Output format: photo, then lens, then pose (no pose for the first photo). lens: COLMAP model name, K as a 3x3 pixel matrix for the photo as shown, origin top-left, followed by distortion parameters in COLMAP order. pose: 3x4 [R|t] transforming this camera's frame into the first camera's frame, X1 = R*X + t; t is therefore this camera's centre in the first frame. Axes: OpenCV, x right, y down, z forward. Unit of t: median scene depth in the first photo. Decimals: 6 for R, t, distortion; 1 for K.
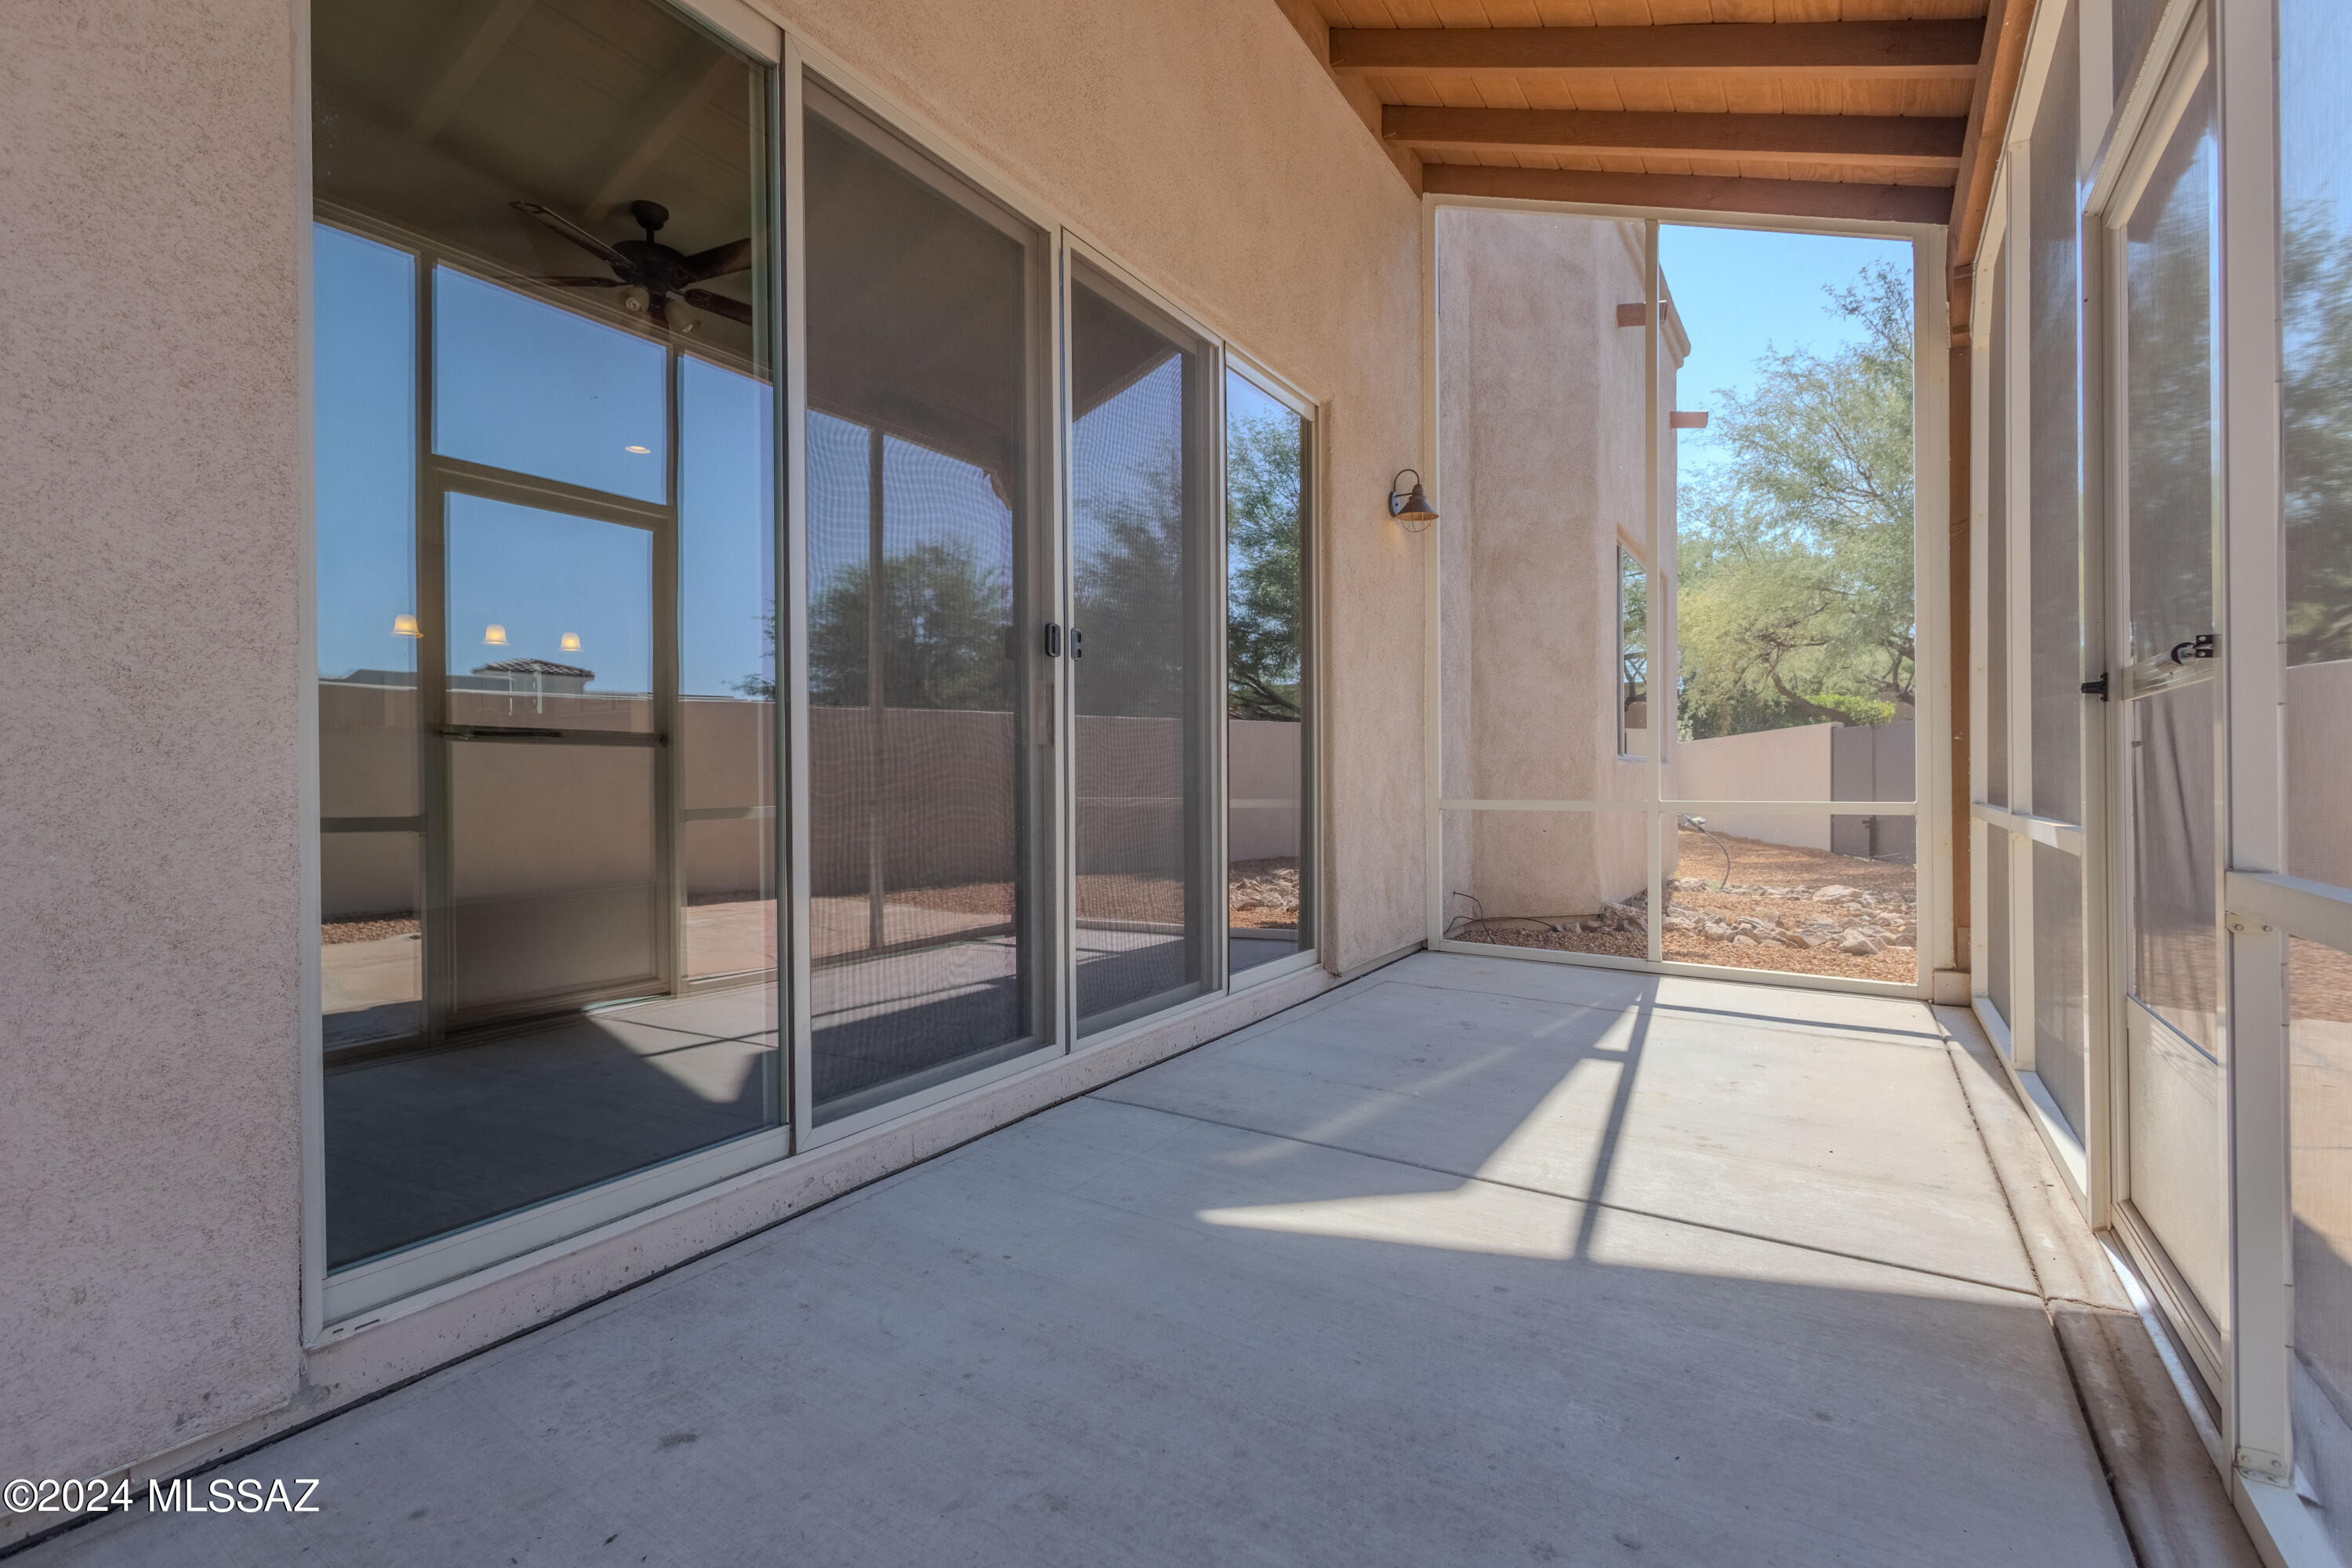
lens RADIAL K [[1091.5, 0, 1183.0], [0, 1091.5, 779.6], [0, 0, 1]] dist [0.008919, -0.002994]
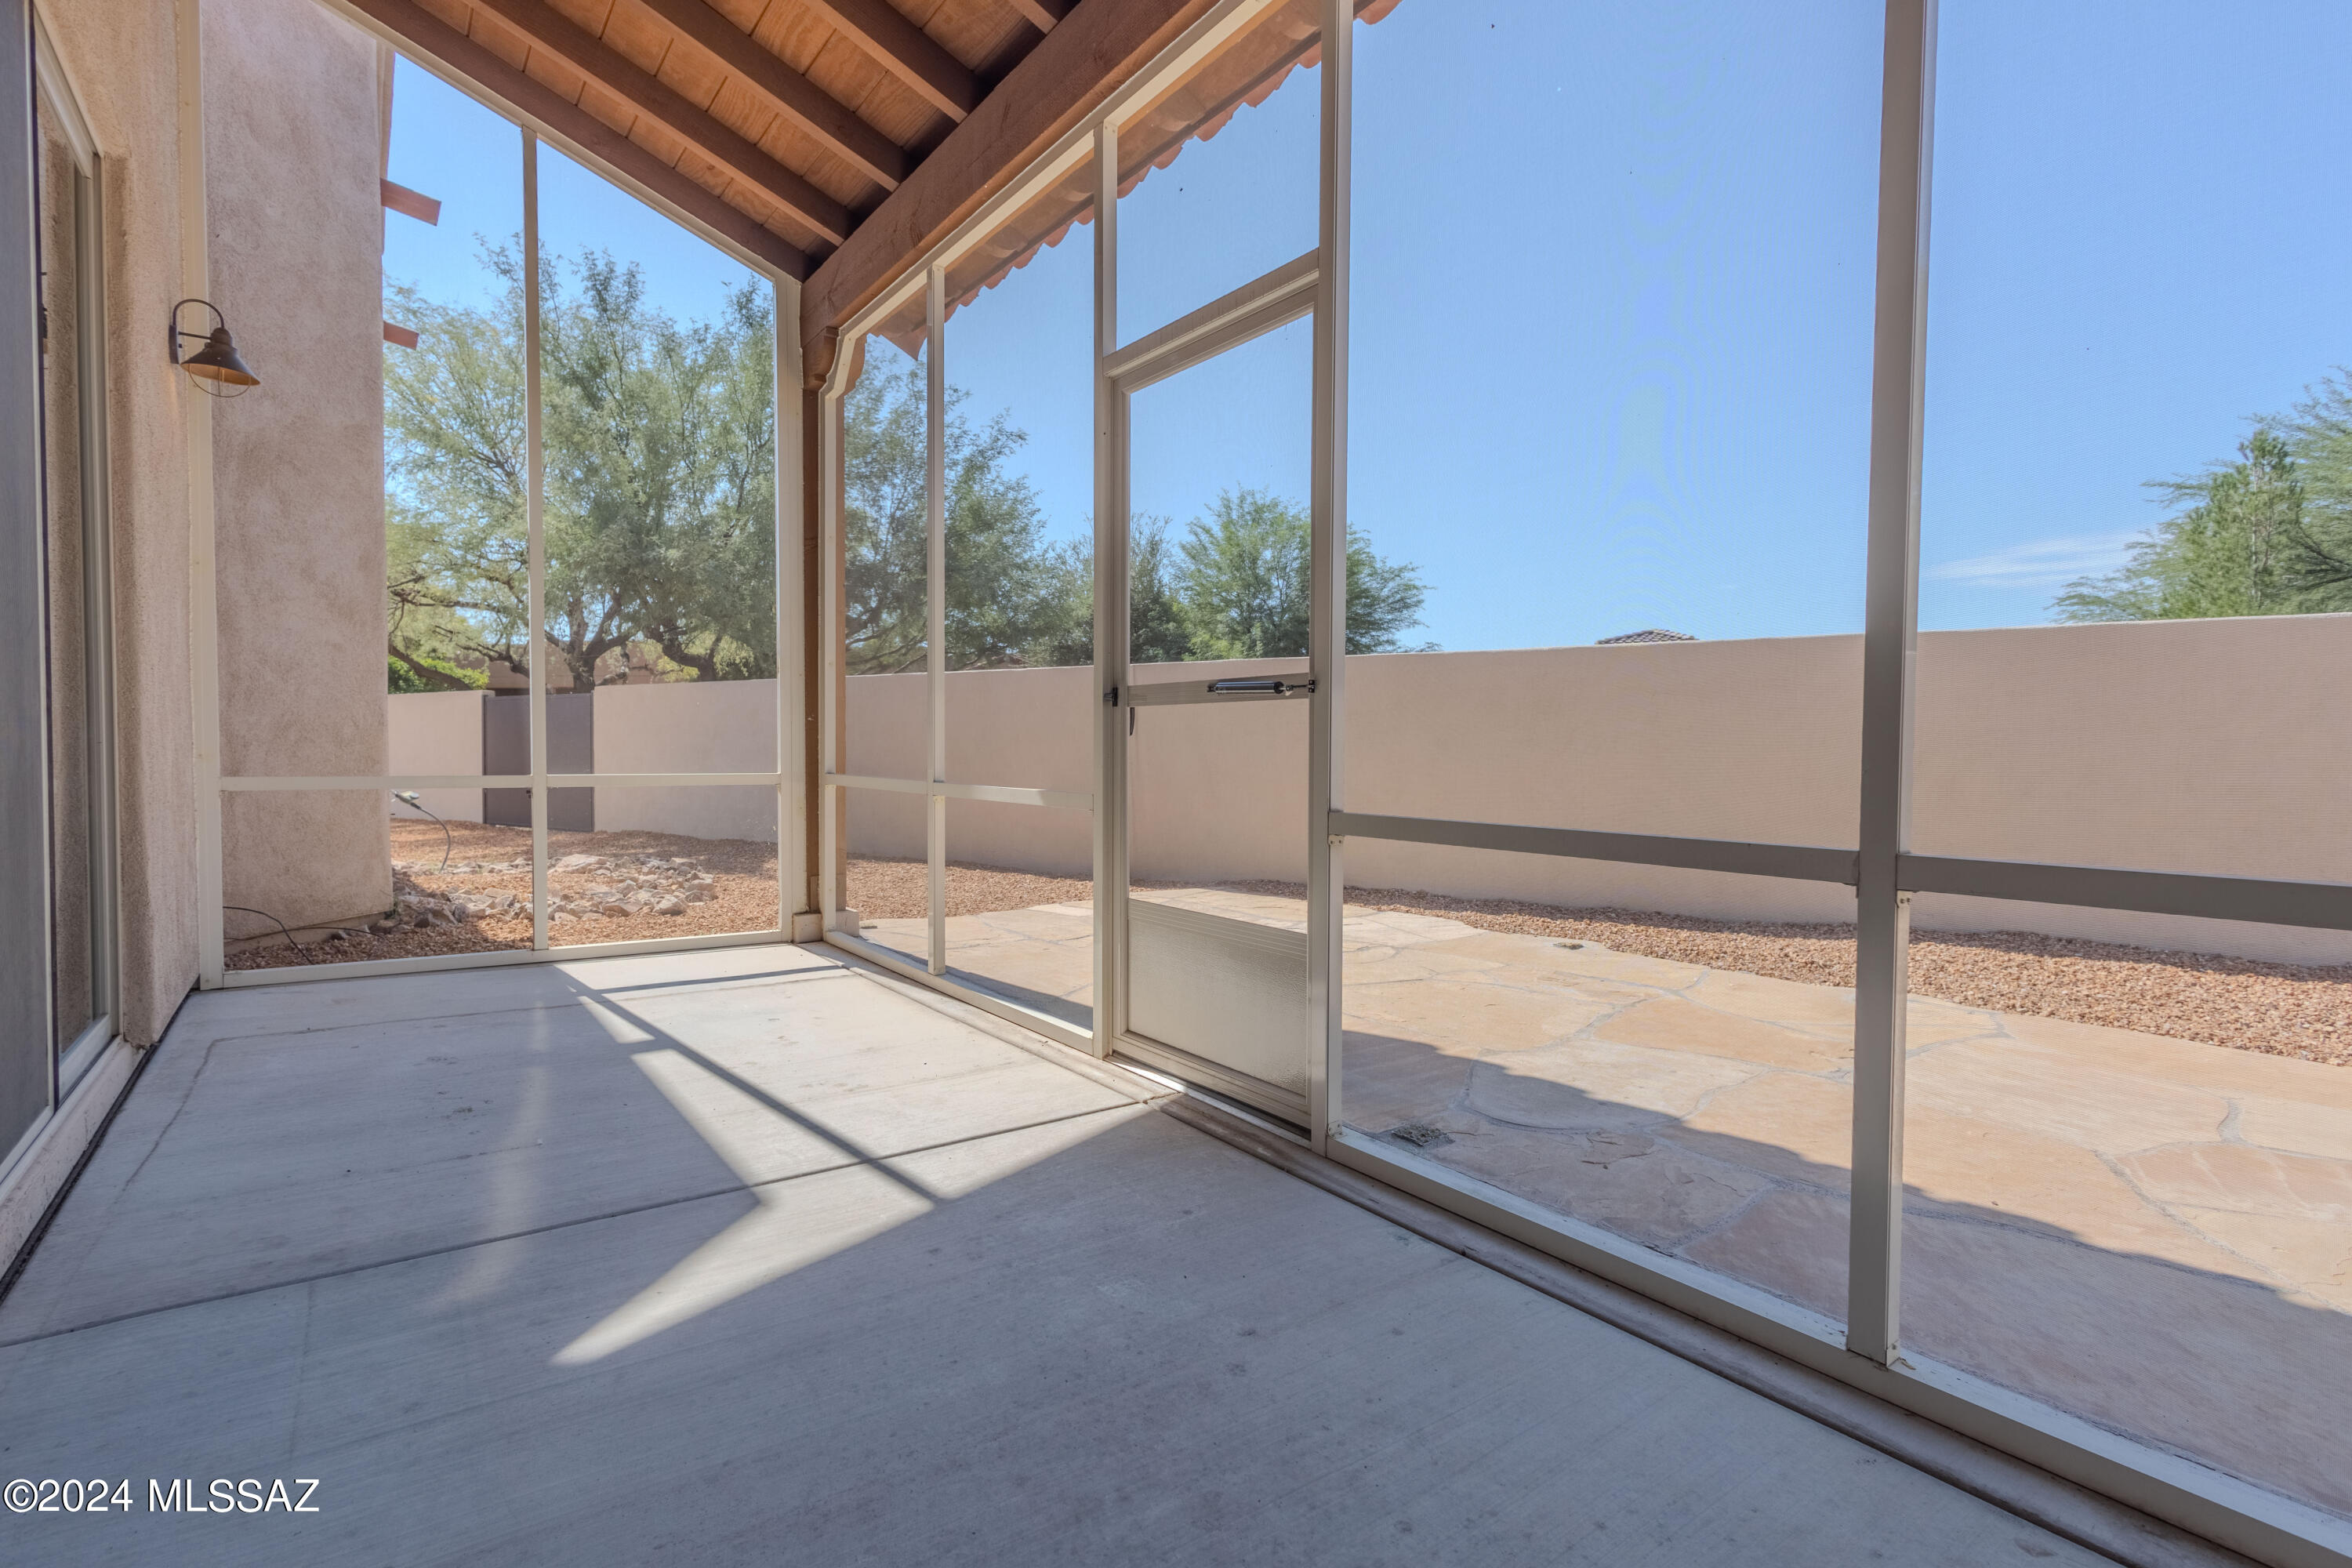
lens RADIAL K [[1091.5, 0, 1188.2], [0, 1091.5, 786.5], [0, 0, 1]] dist [0.008919, -0.002994]
pose [[0.348479, -0.023992, 0.937010, -0.387092], [-0.009936, 0.999522, 0.029287, -0.005829], [-0.937264, -0.019516, 0.348074, 0.275688]]
